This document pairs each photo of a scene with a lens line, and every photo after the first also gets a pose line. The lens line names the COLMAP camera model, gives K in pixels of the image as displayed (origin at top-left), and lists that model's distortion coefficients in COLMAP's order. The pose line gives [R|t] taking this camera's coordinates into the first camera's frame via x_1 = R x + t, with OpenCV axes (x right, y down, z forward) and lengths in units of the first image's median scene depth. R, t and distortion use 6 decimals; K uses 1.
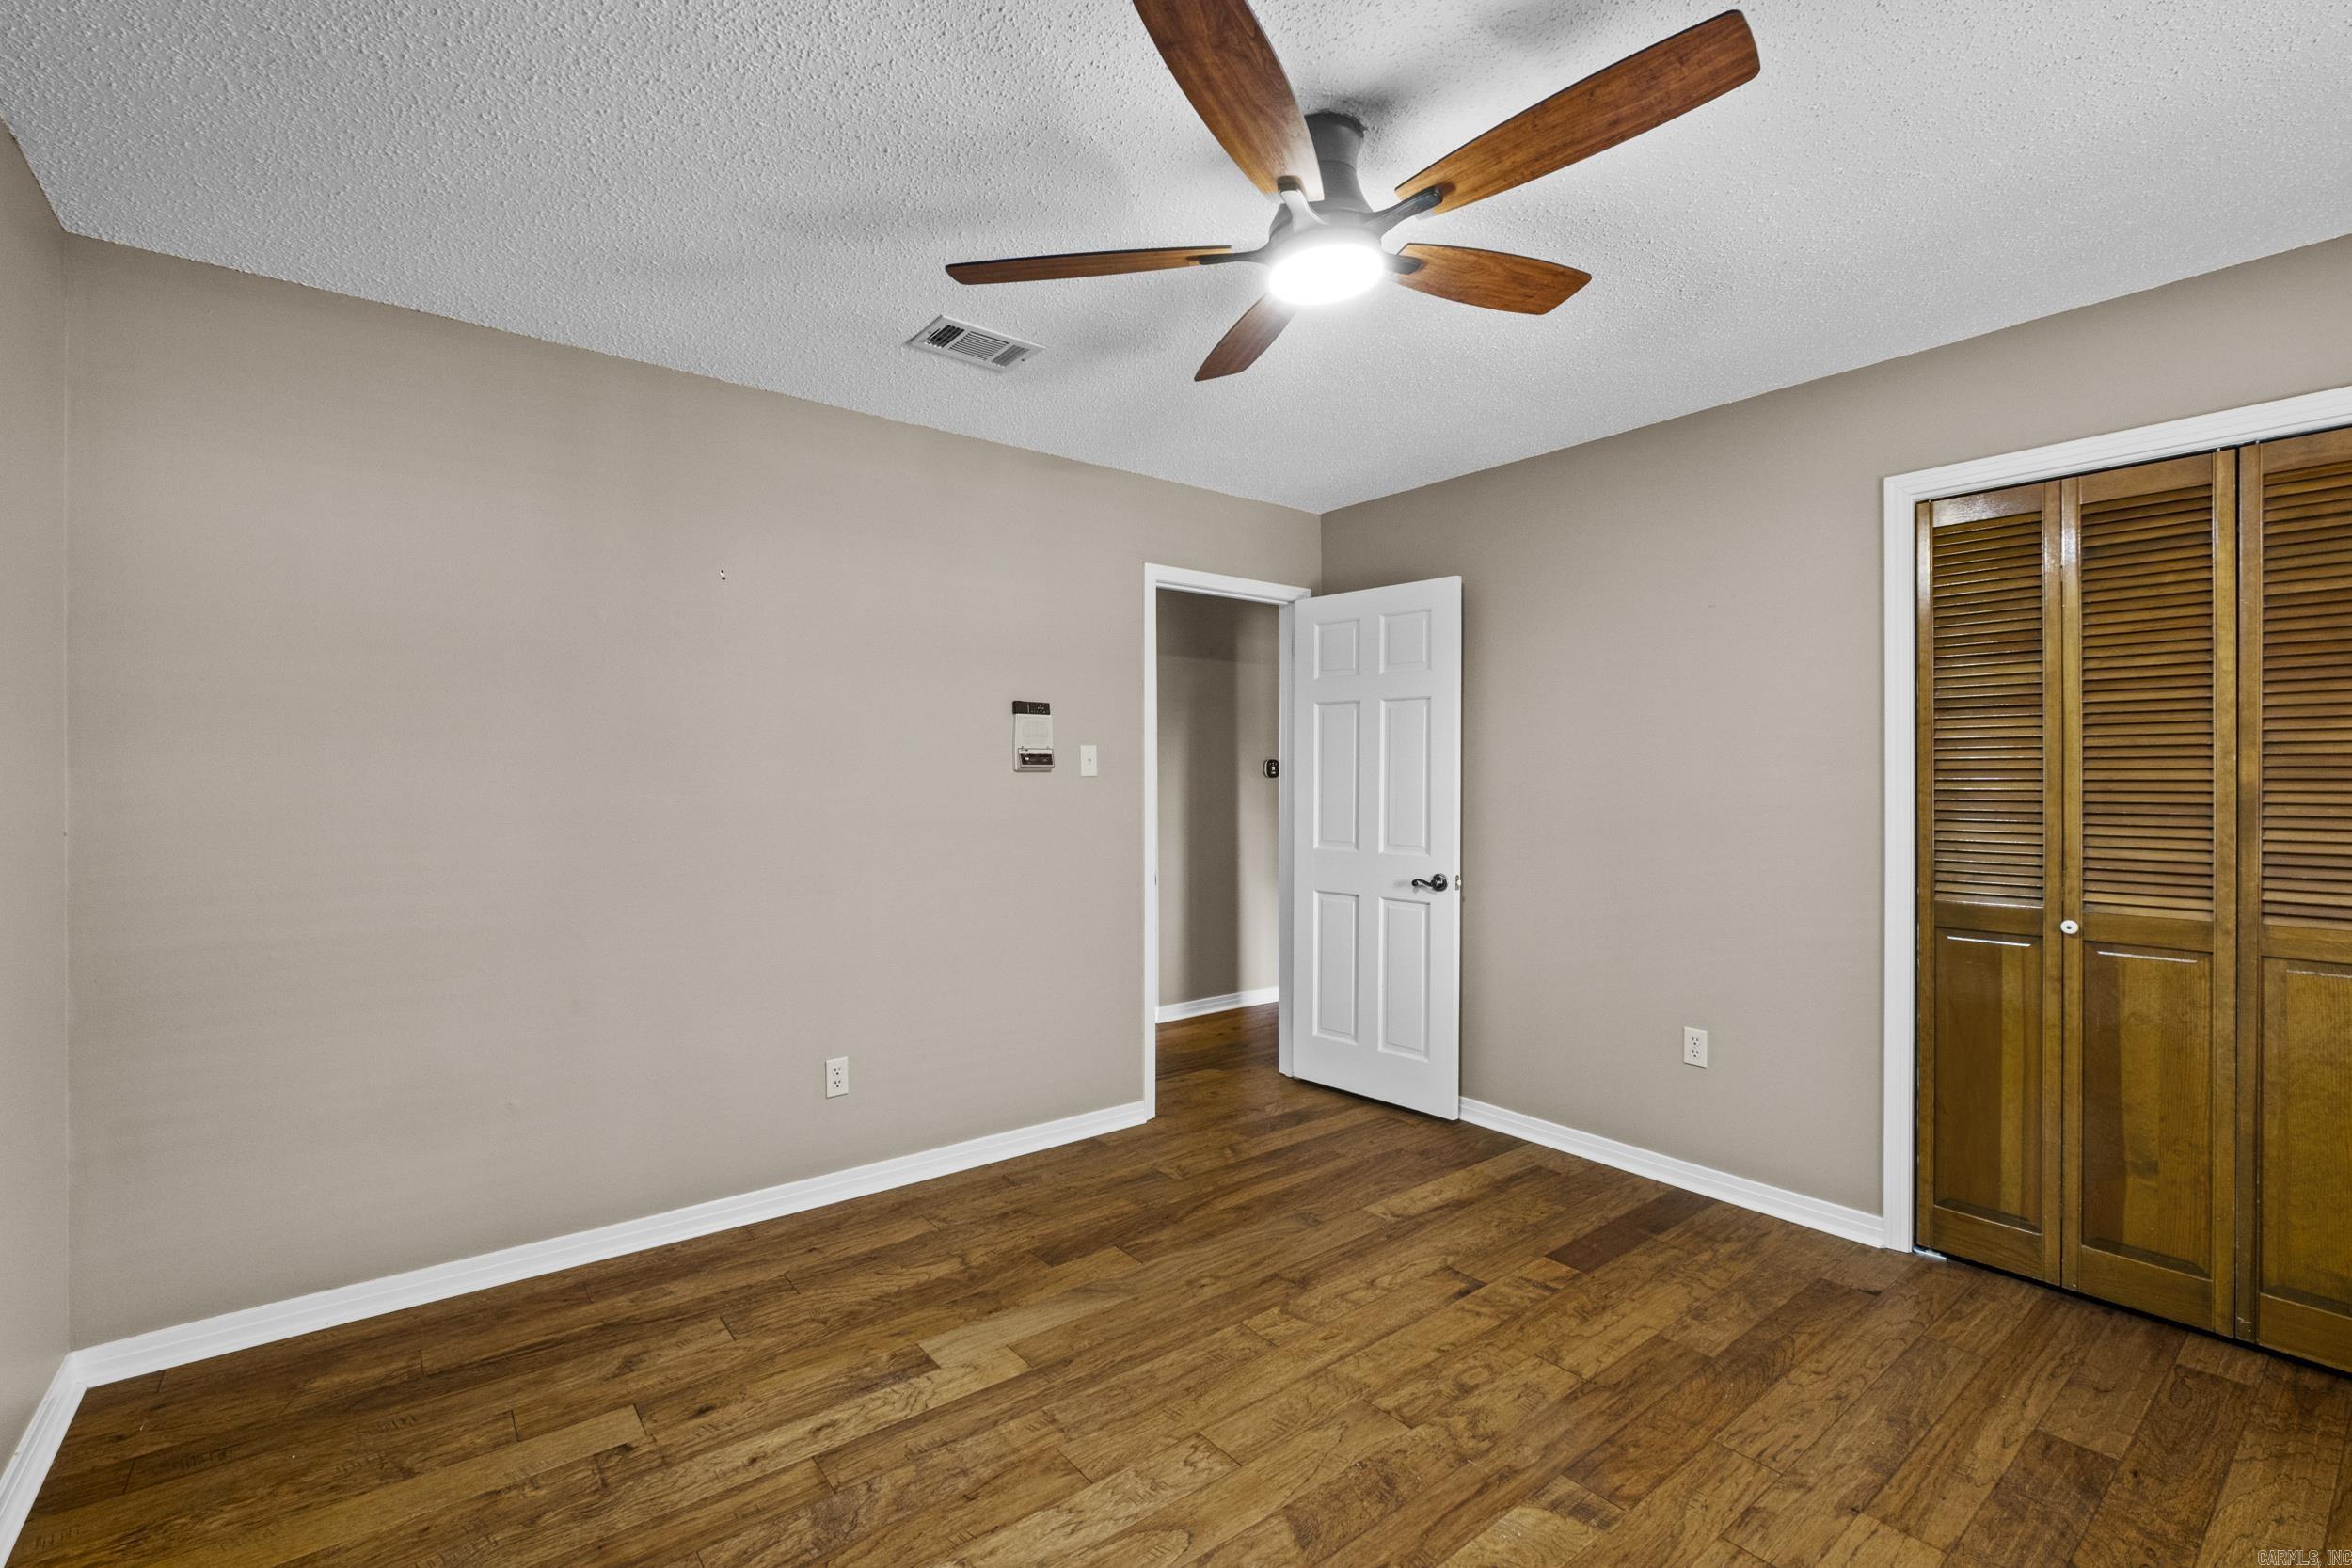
lens RADIAL K [[1039.4, 0, 1174.2], [0, 1039.4, 783.3], [0, 0, 1]] dist [-0.008264, 0.003103]
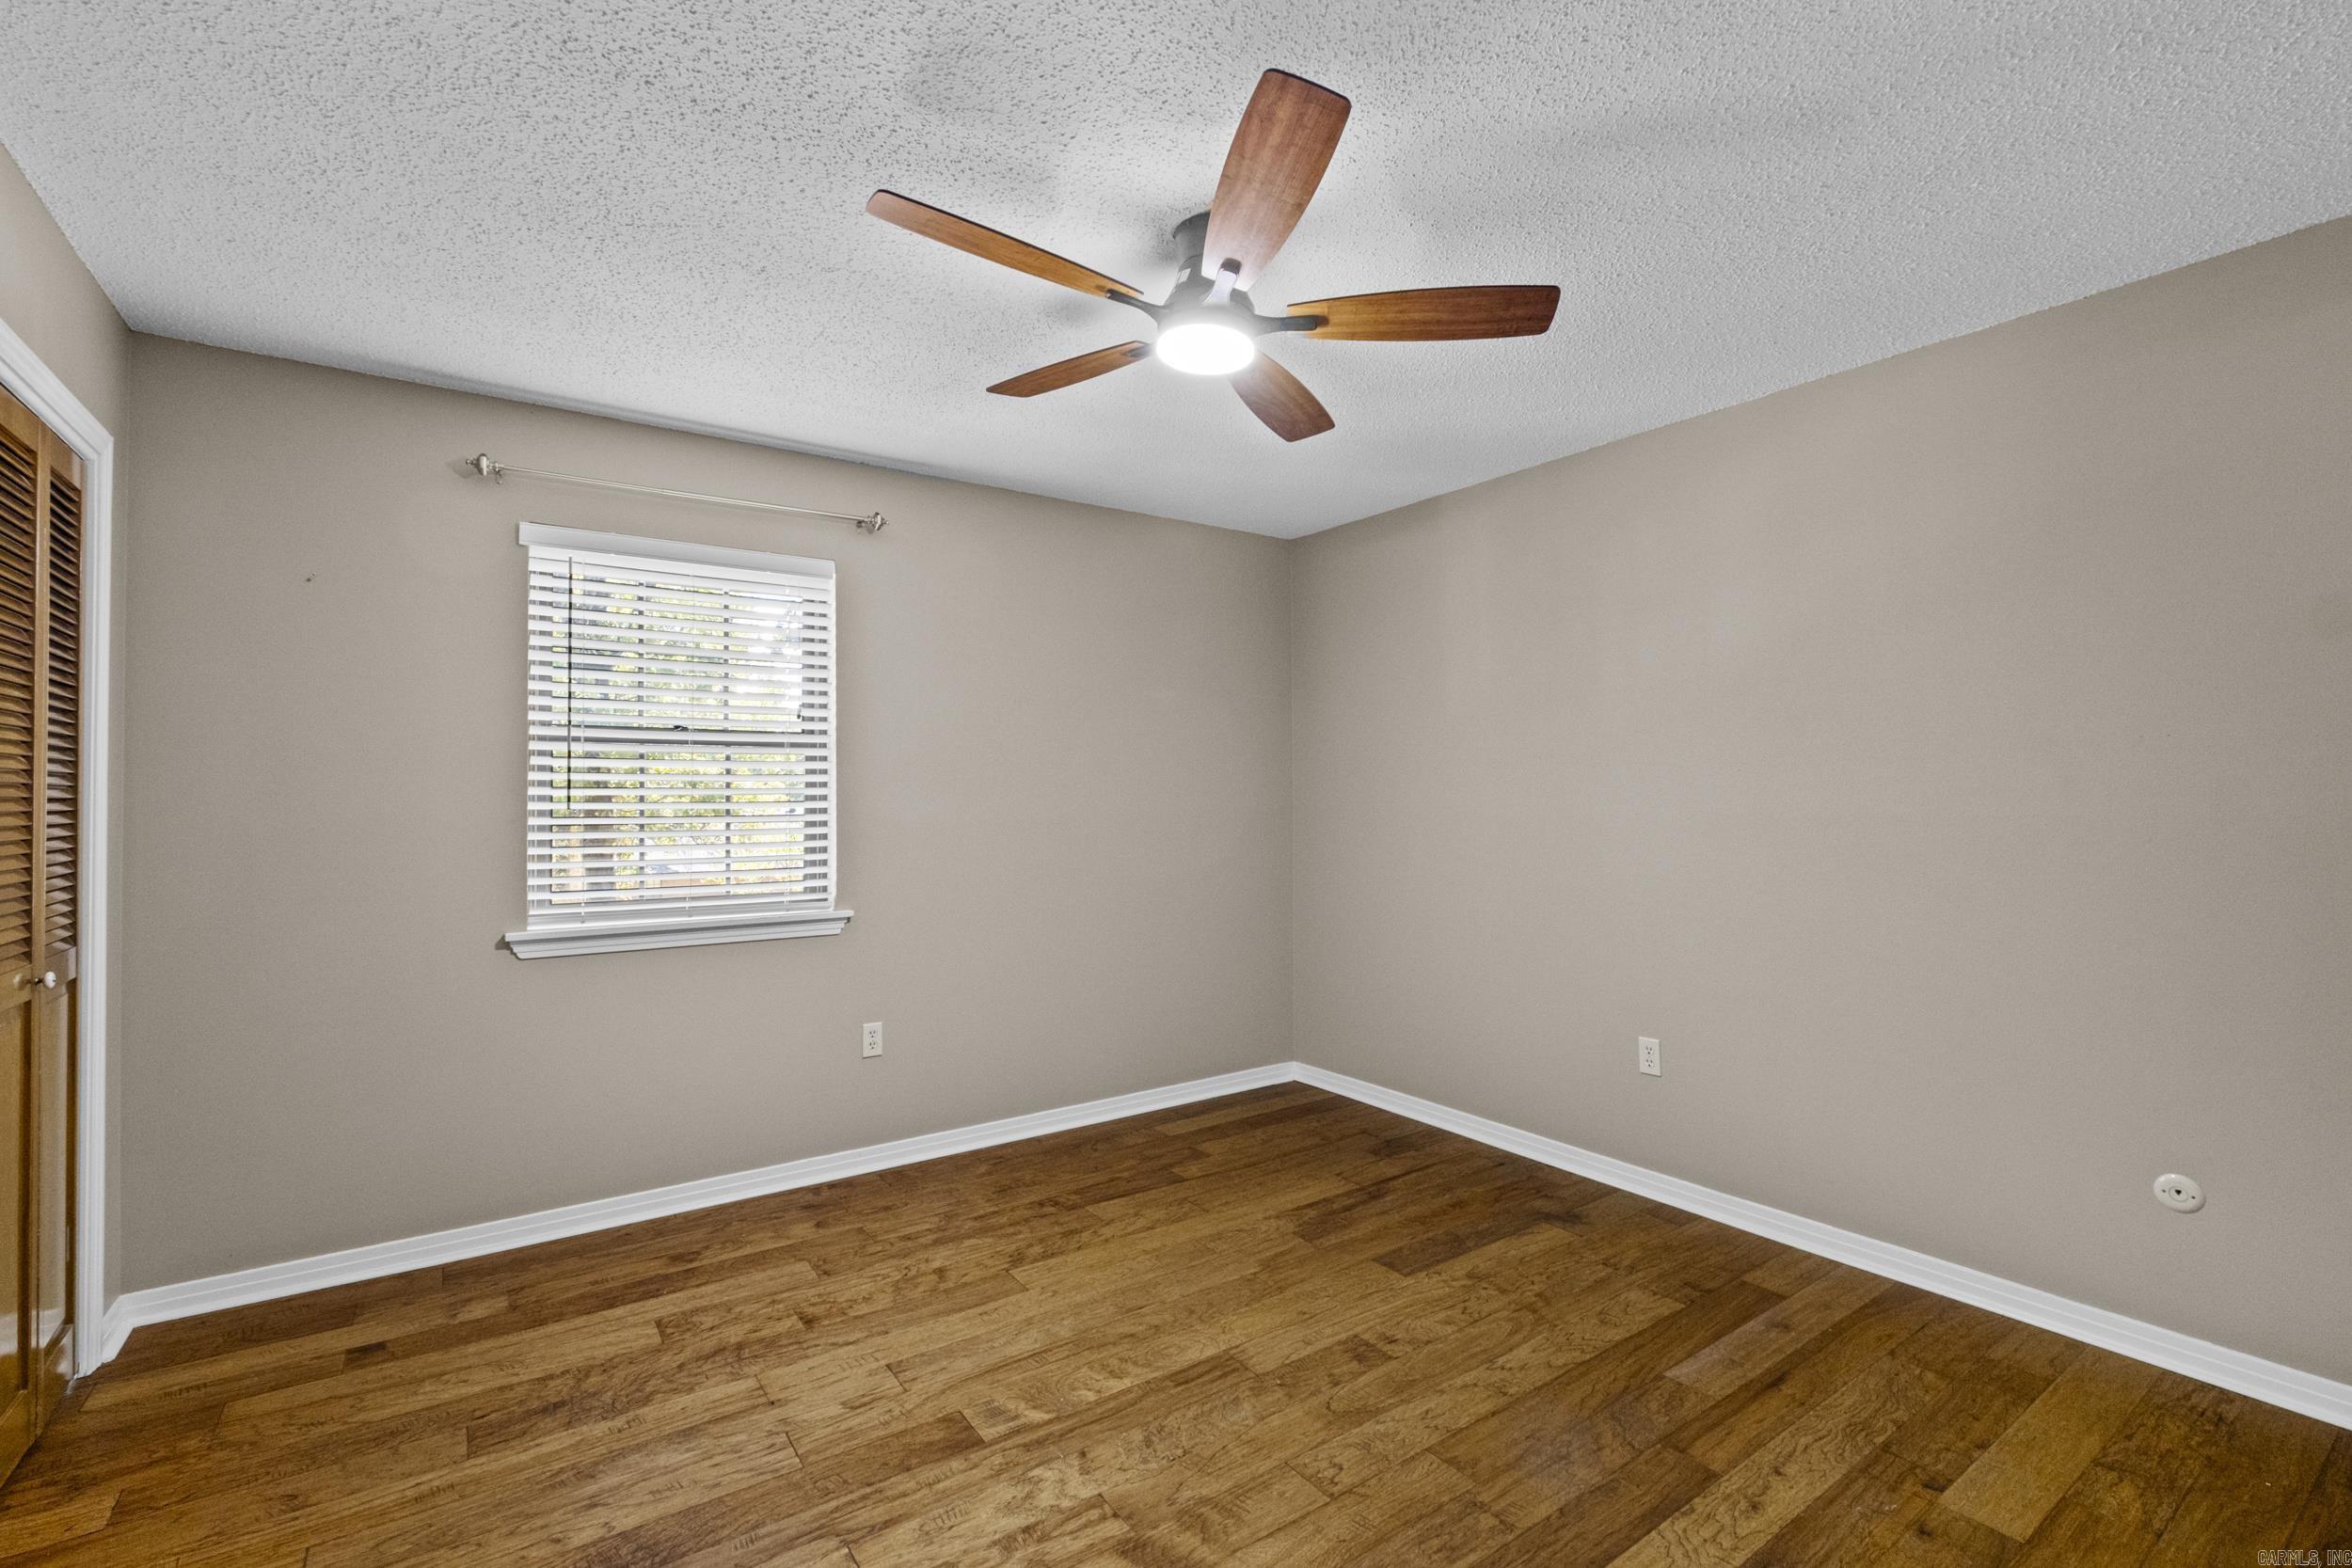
lens RADIAL K [[1039.4, 0, 1180.1], [0, 1039.4, 786.5], [0, 0, 1]] dist [-0.008264, 0.003103]
pose [[-0.998630, 0.005009, 0.052085, 0.108324], [0.004781, 0.999978, -0.004500, -0.003601], [-0.052106, -0.004244, -0.998633, 1.954517]]
